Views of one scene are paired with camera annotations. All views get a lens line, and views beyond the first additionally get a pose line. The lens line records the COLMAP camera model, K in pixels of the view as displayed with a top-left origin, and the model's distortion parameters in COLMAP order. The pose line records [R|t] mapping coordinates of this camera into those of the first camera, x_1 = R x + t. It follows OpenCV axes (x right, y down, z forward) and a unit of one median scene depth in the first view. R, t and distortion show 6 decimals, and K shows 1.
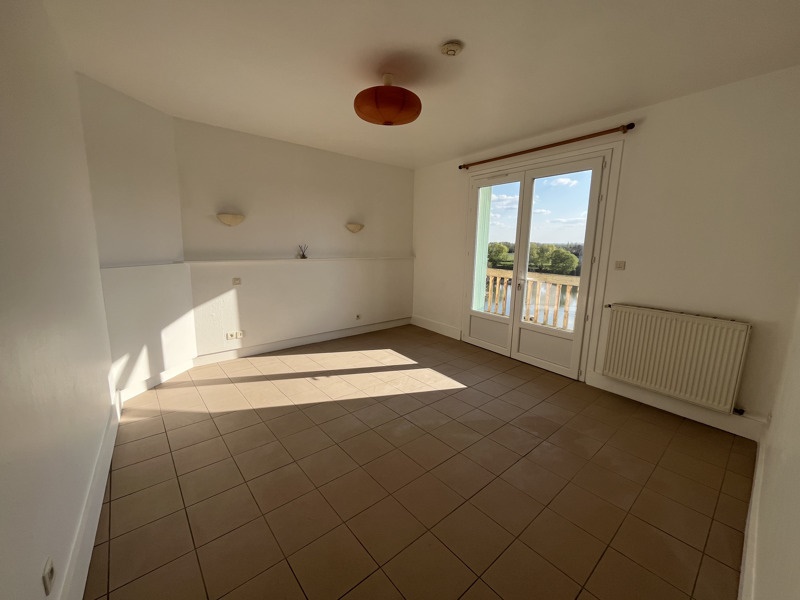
lens RADIAL K [[324.3, 0, 393.3], [0, 324.3, 298.5], [0, 0, 1]] dist [-0.000200, 0.000895]
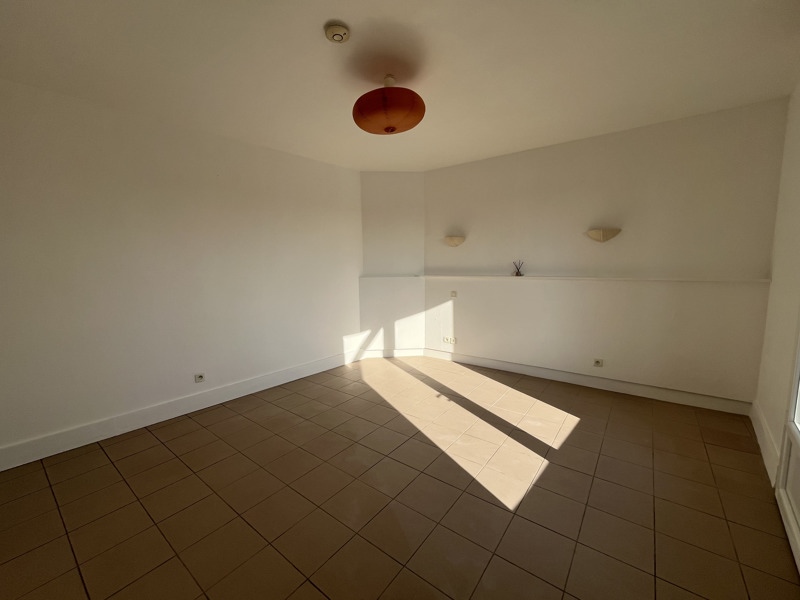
lens RADIAL K [[324.3, 0, 401.0], [0, 324.3, 293.8], [0, 0, 1]] dist [-0.000200, 0.000895]
pose [[0.219589, 0.072589, -0.972888, 0.601364], [-0.145168, 0.988557, 0.040993, -0.073630], [0.964732, 0.132231, 0.227614, 0.560957]]
